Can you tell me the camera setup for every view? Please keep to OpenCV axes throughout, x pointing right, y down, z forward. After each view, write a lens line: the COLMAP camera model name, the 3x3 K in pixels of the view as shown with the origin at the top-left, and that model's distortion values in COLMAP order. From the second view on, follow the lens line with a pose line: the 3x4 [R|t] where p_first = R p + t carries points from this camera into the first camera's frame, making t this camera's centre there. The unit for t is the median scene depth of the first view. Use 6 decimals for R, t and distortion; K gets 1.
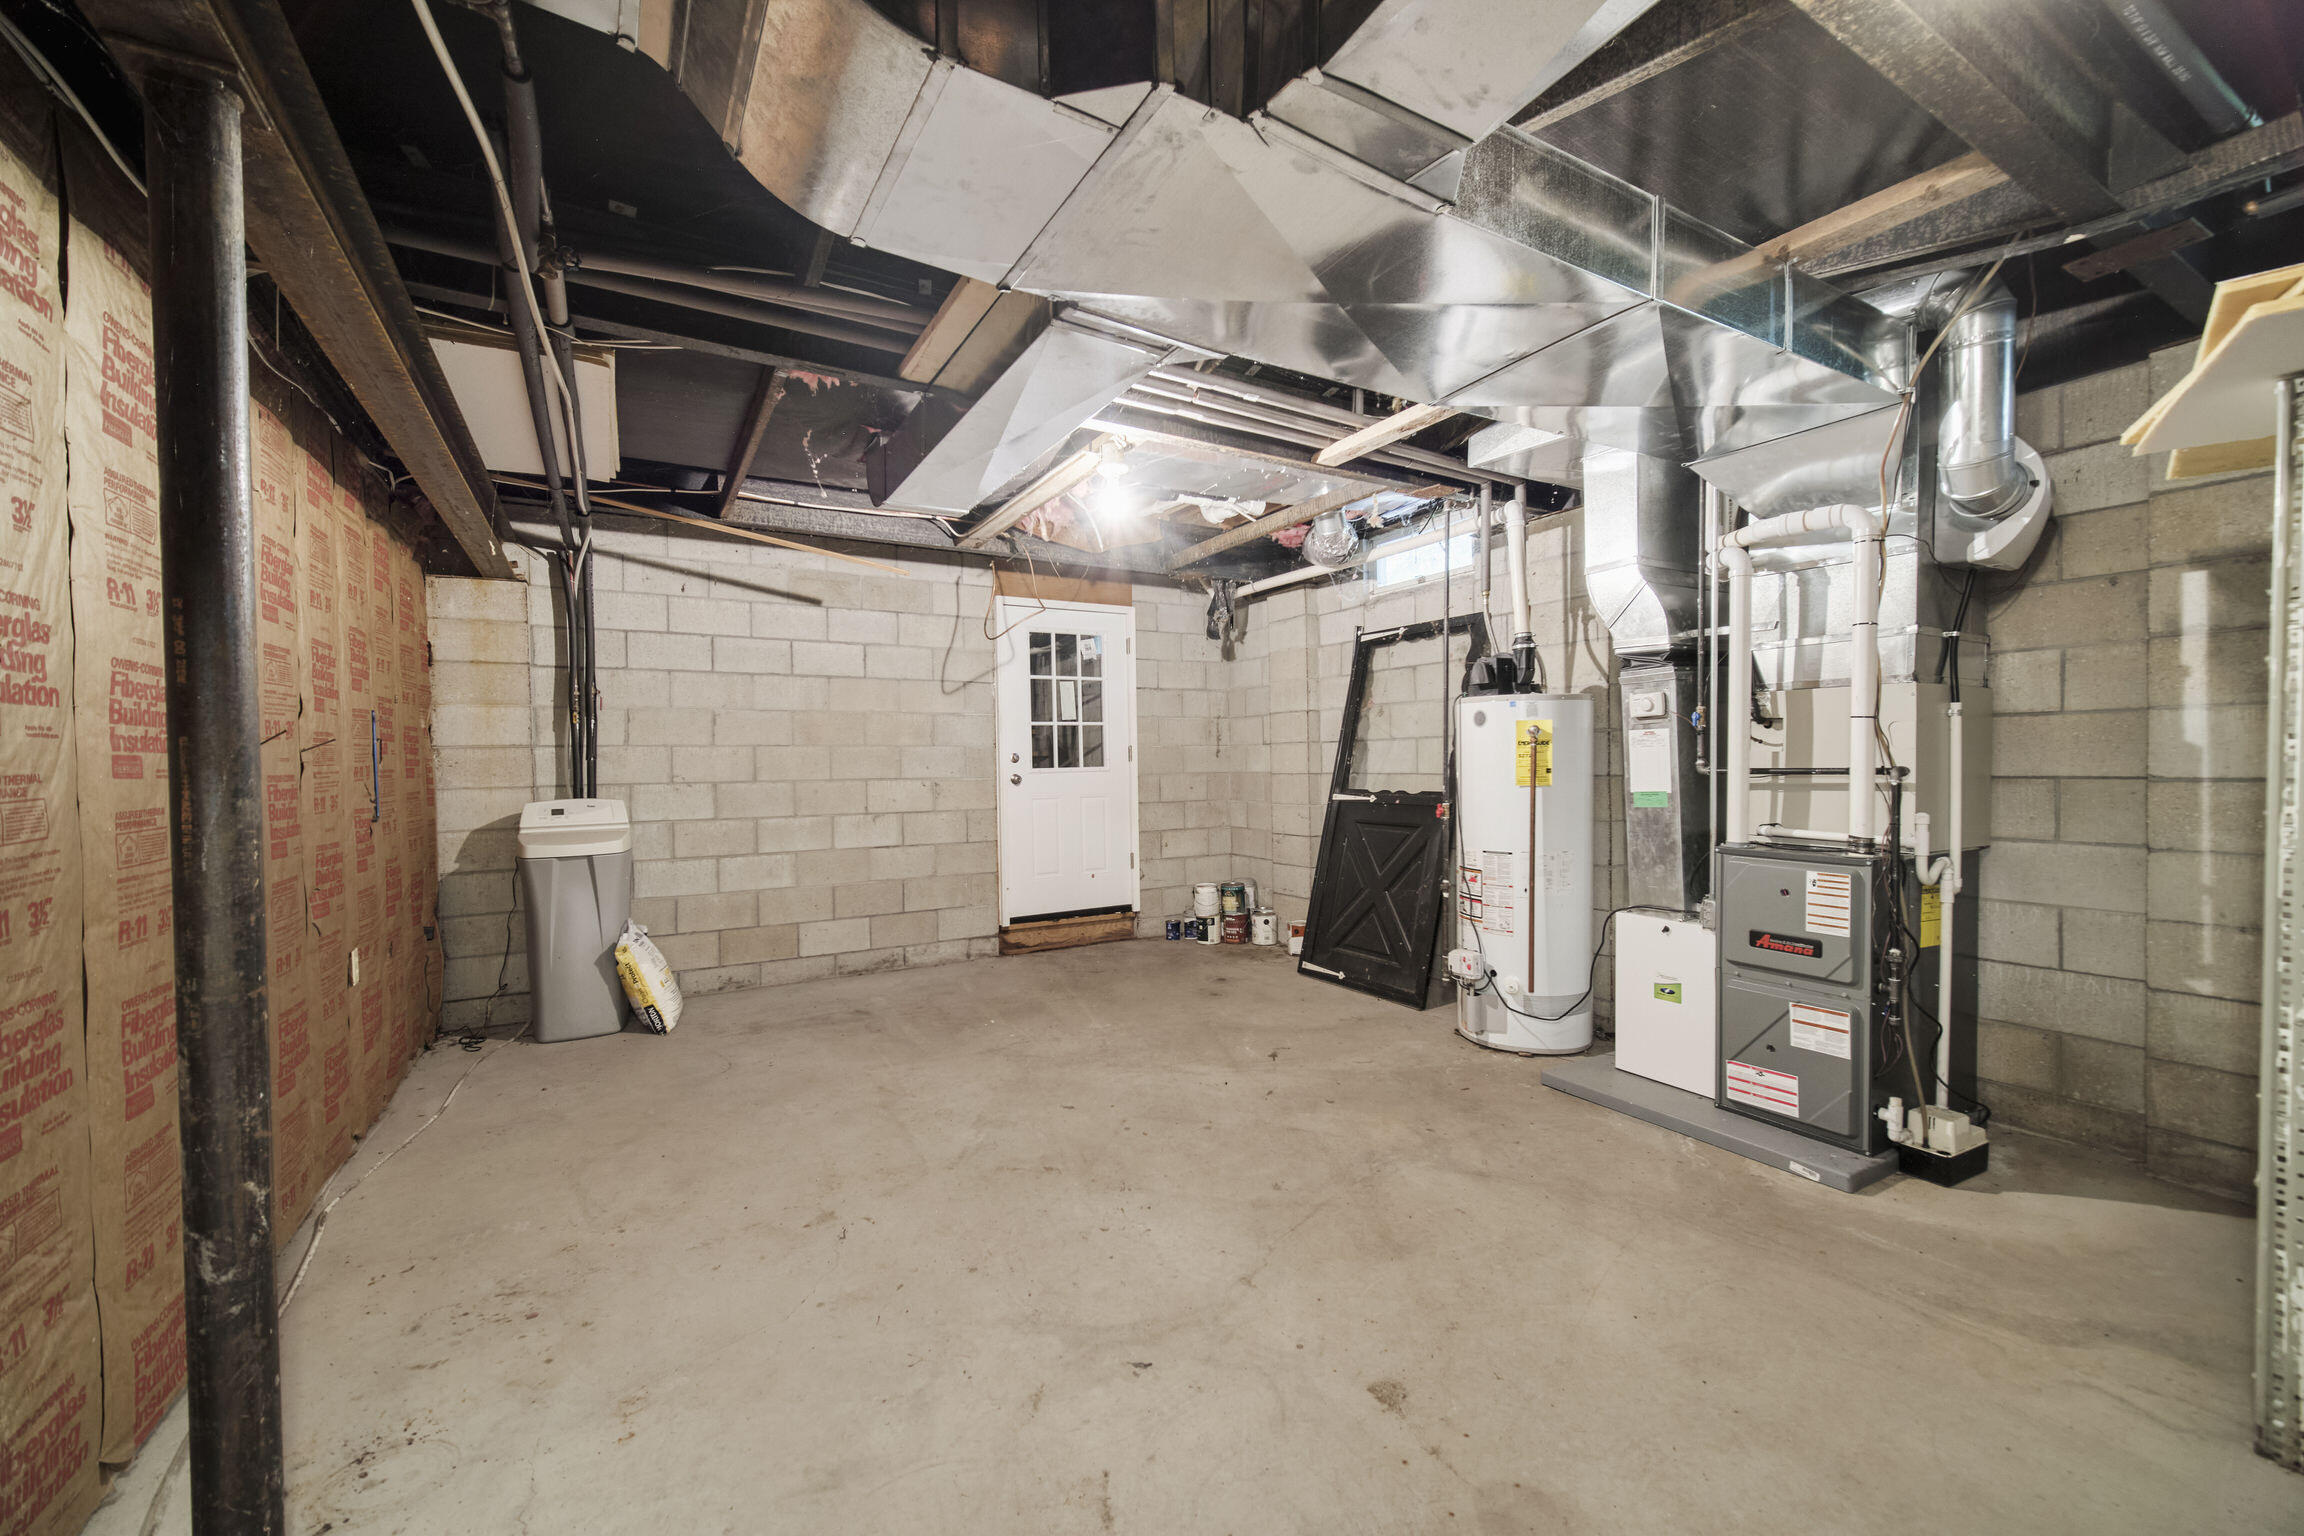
lens RADIAL K [[908.0, 0, 1120.5], [0, 908.0, 776.2], [0, 0, 1]] dist [-0.001428, 0.000029]
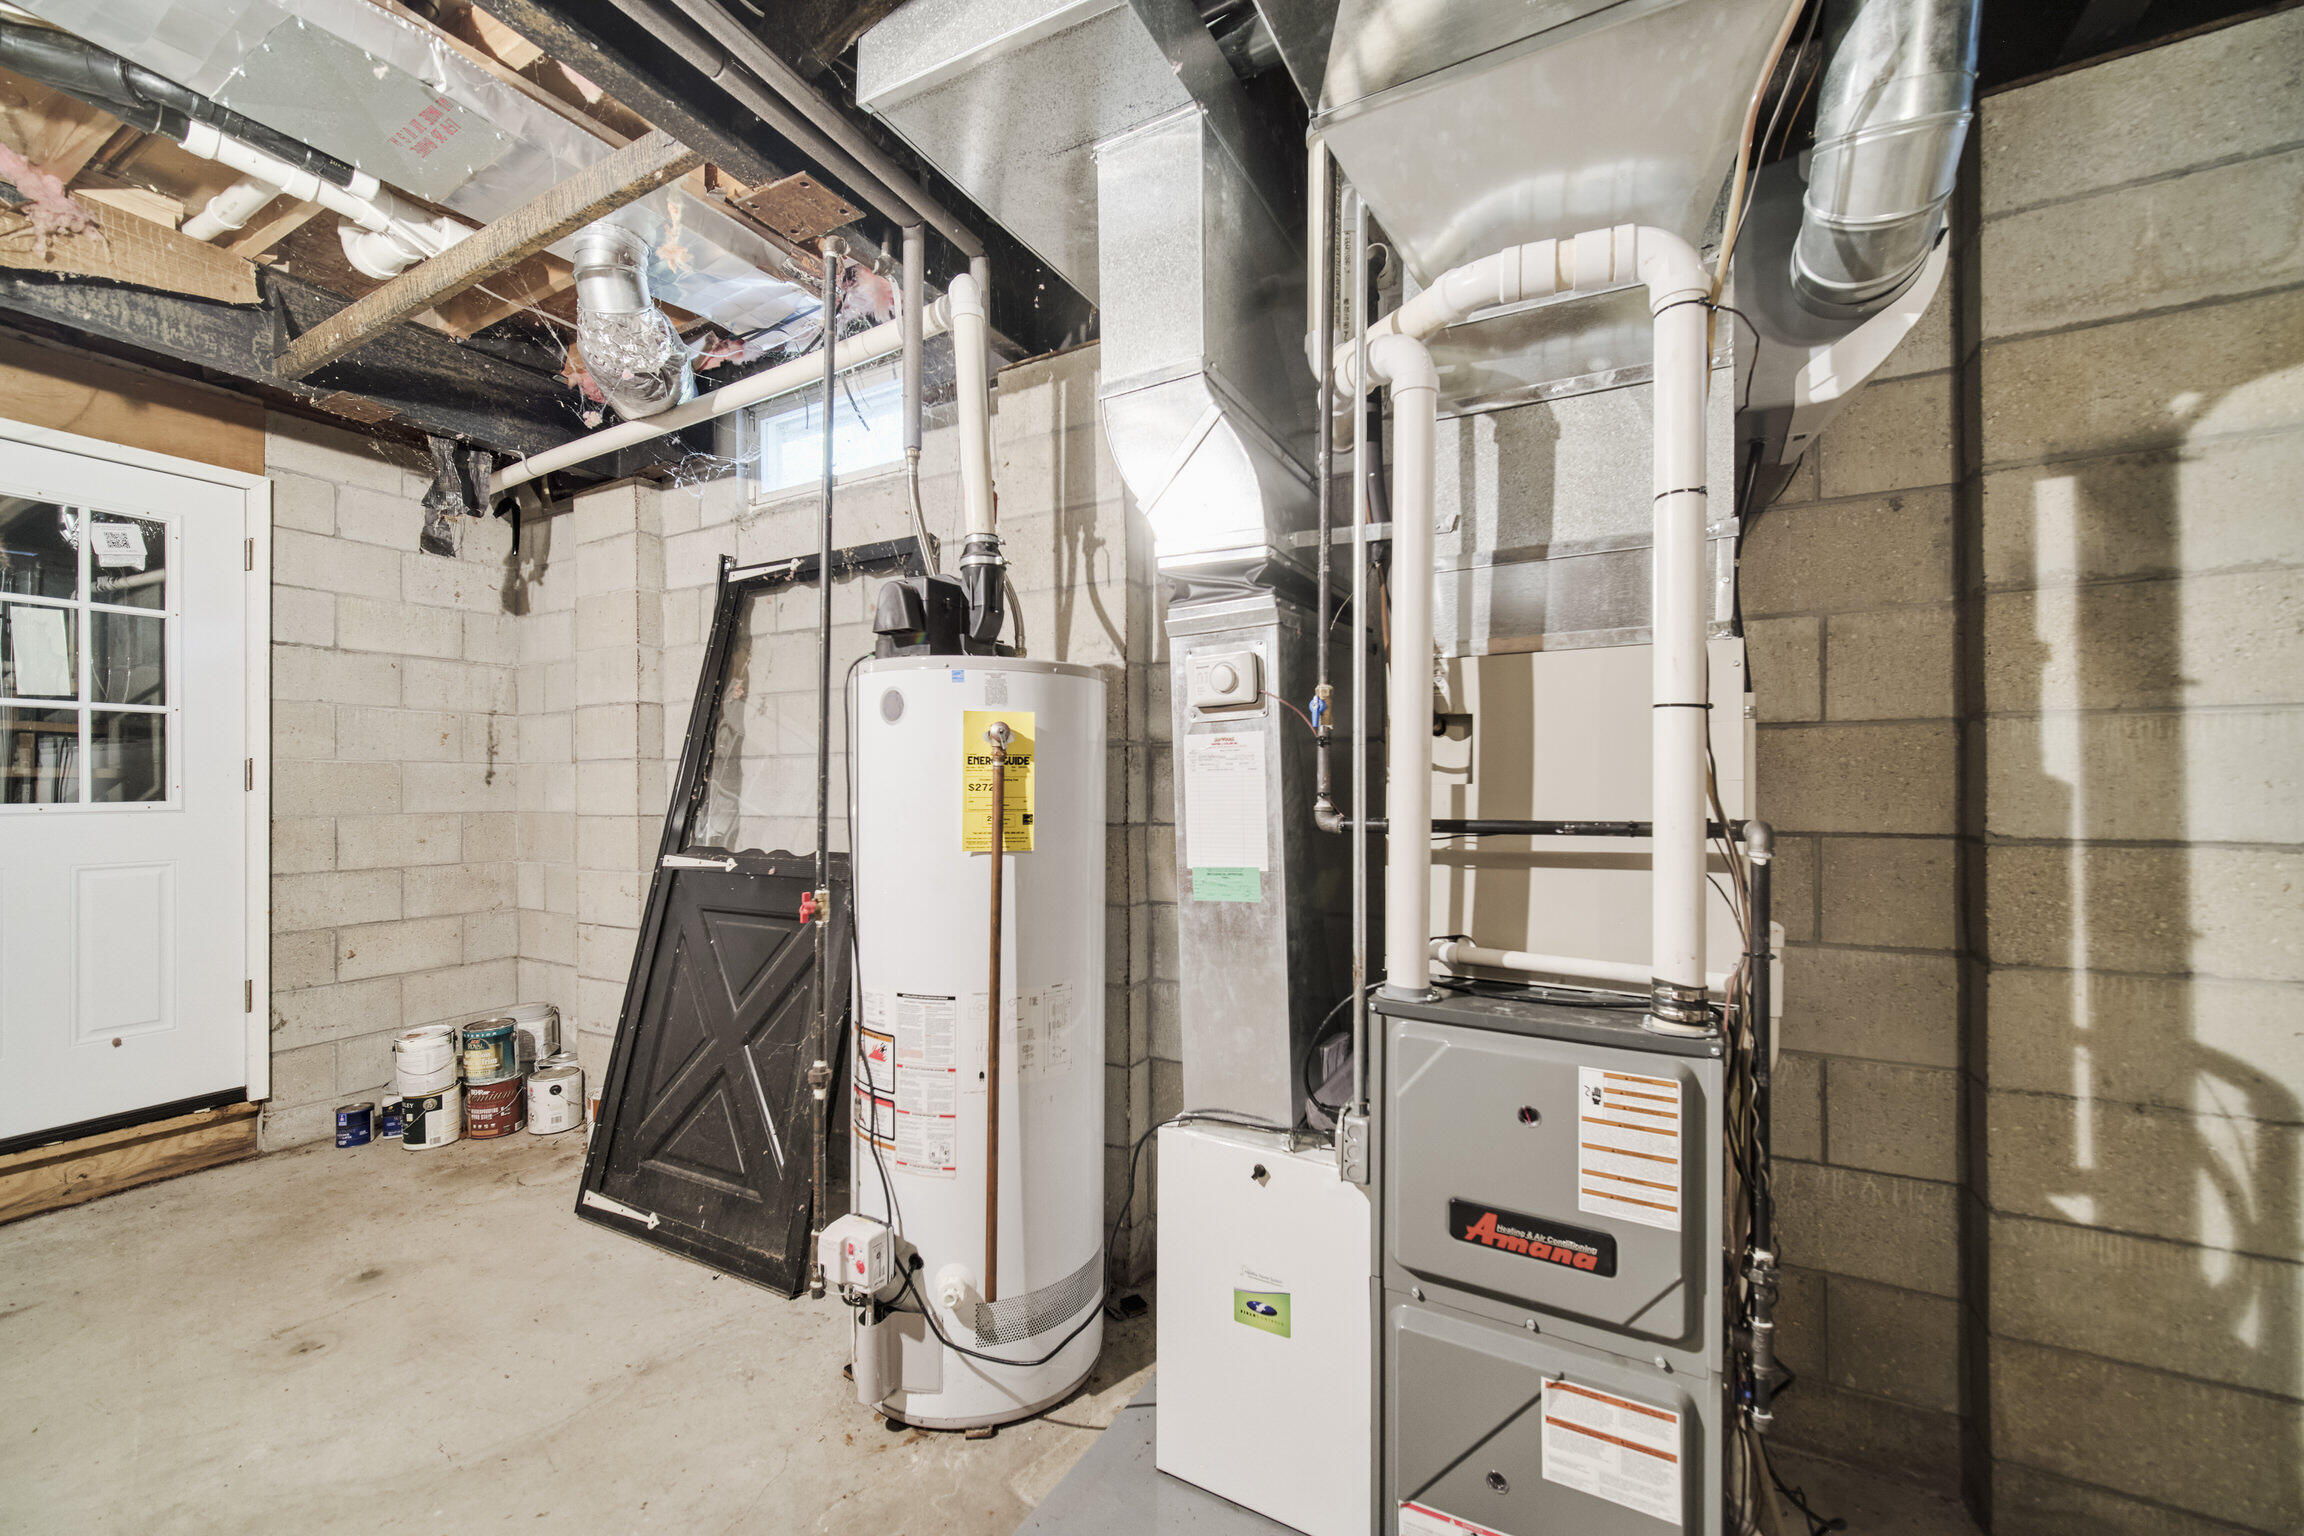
lens RADIAL K [[908.0, 0, 1120.5], [0, 908.0, 776.2], [0, 0, 1]] dist [-0.001428, 0.000029]
pose [[0.859758, 0.017933, 0.510386, 0.285178], [-0.000391, 0.999406, -0.034456, -0.012995], [-0.510701, 0.029425, 0.859255, 0.596714]]
